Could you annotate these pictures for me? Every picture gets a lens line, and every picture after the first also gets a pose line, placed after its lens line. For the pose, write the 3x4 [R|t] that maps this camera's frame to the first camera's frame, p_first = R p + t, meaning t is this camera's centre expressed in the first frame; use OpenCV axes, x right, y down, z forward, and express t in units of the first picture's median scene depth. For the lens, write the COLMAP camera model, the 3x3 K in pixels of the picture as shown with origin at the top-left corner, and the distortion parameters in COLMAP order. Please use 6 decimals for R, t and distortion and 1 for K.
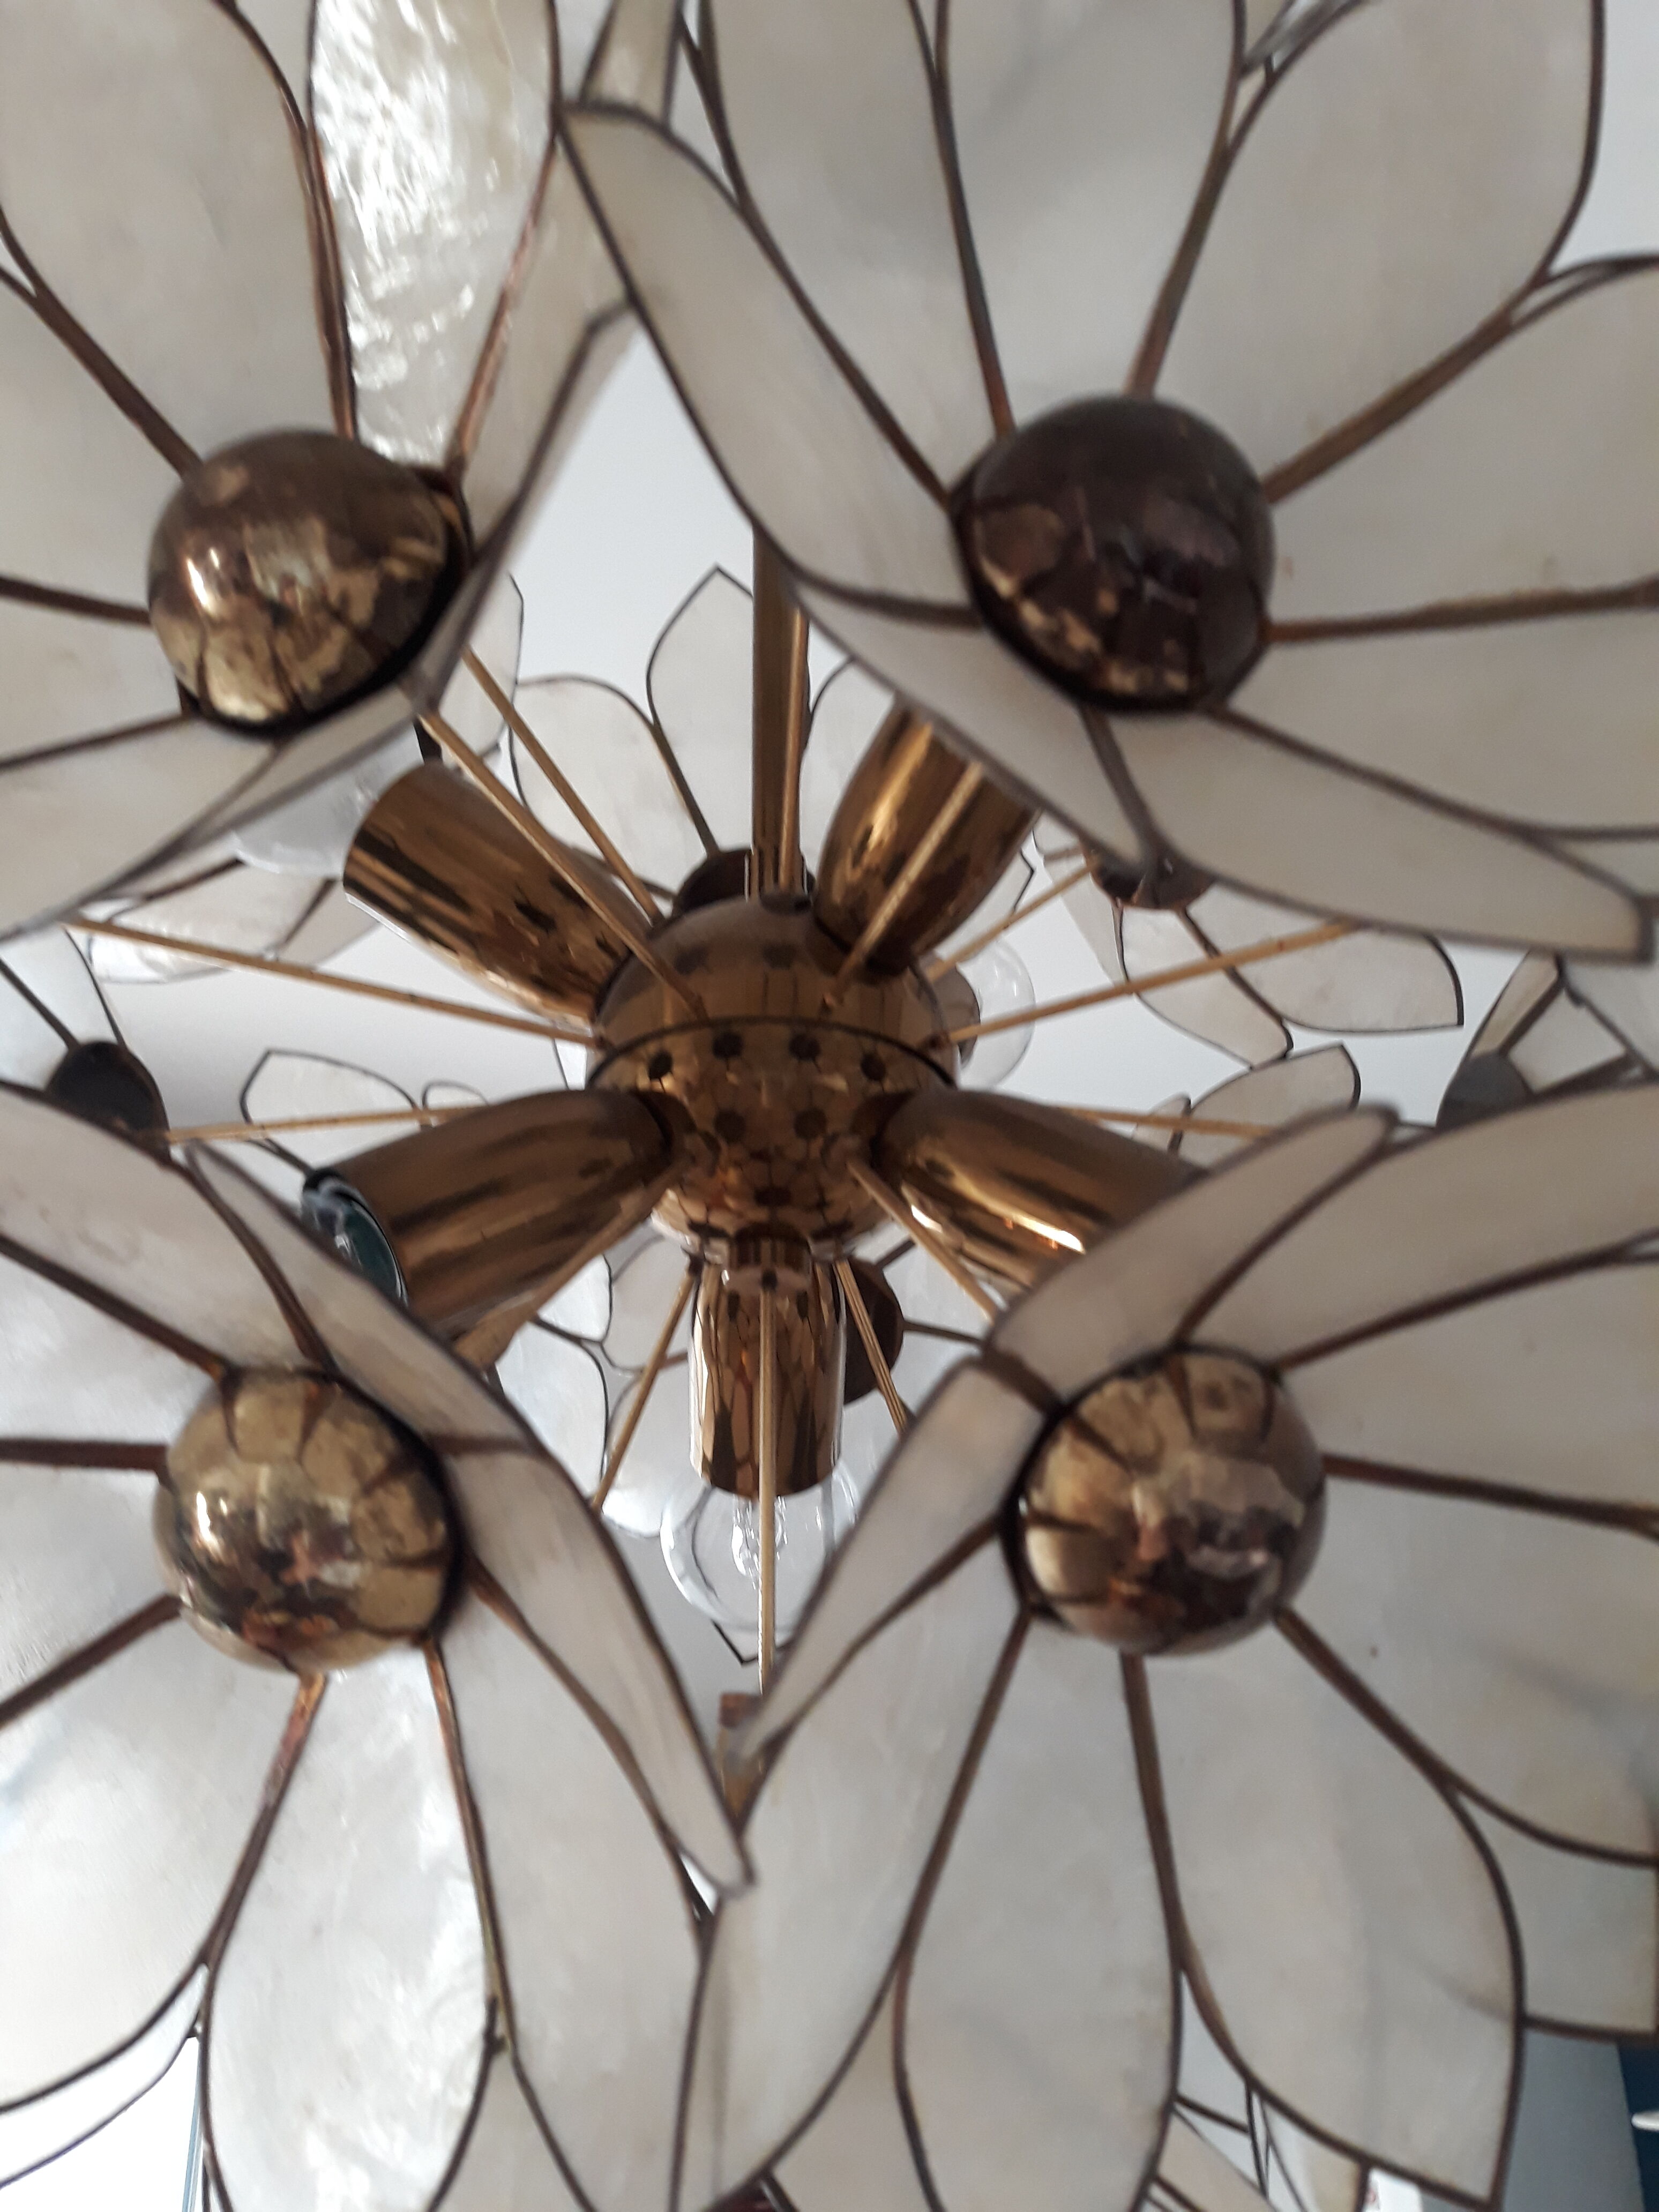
lens RADIAL K [[1545.6, 0, 829.5], [0, 1545.6, 1106.0], [0, 0, 1]] dist [-0.000839, -0.014451]
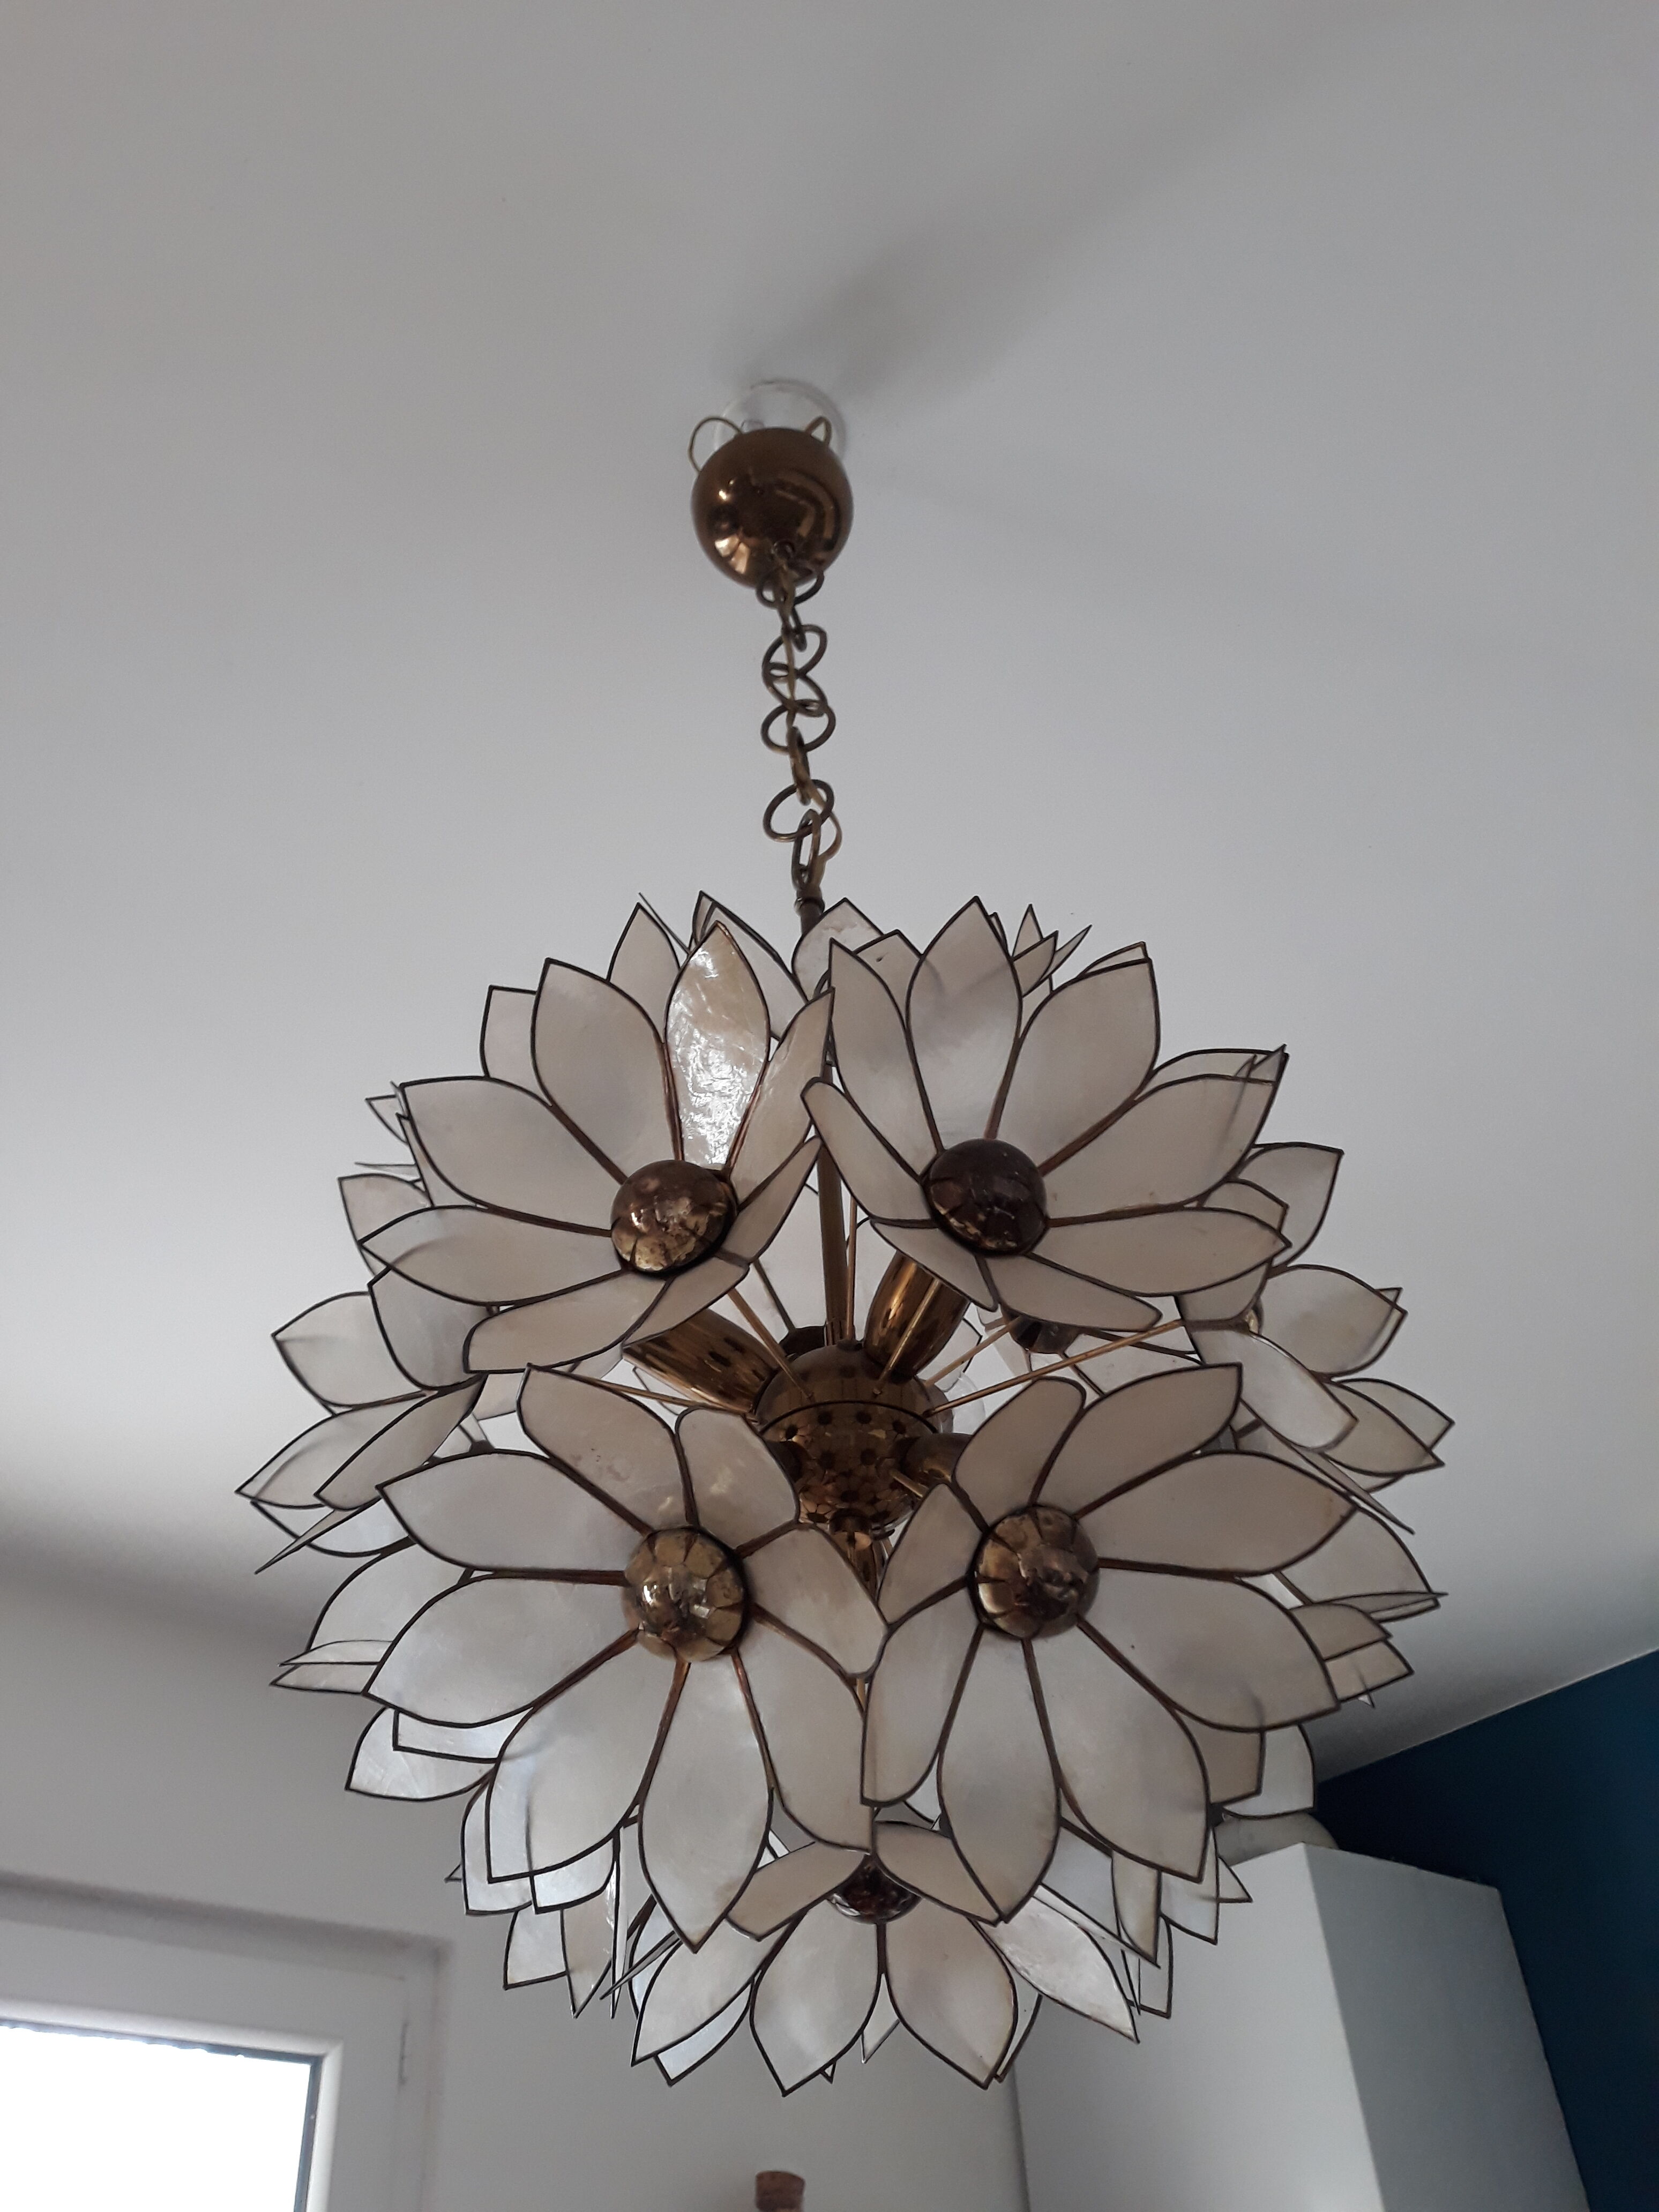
lens RADIAL K [[1545.6, 0, 829.5], [0, 1545.6, 1106.0], [0, 0, 1]] dist [-0.000839, -0.014451]
pose [[0.999111, -0.037501, 0.019233, -0.121833], [0.041677, 0.946960, -0.318638, 0.316137], [-0.006263, 0.319157, 0.947681, -1.507644]]
